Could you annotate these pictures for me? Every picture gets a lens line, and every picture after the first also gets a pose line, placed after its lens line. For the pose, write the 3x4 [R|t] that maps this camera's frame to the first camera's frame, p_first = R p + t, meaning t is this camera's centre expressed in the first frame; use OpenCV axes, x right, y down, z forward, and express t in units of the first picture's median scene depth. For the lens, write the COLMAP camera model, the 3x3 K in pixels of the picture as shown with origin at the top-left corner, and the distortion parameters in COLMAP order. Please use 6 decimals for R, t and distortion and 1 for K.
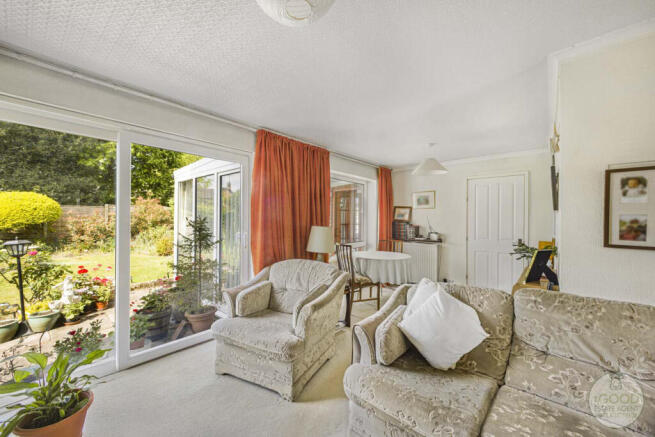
lens RADIAL K [[267.0, 0, 326.2], [0, 267.0, 222.4], [0, 0, 1]] dist [0.014186, -0.001943]
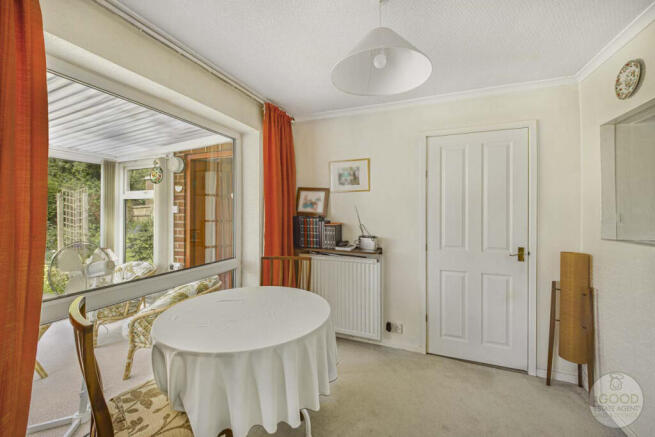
lens RADIAL K [[267.0, 0, 327.9], [0, 267.0, 212.2], [0, 0, 1]] dist [0.014186, -0.001943]
pose [[0.954746, -0.010915, 0.297223, 0.161638], [0.010391, 0.999940, 0.003341, -0.012184], [-0.297242, -0.000101, 0.954802, 0.499432]]
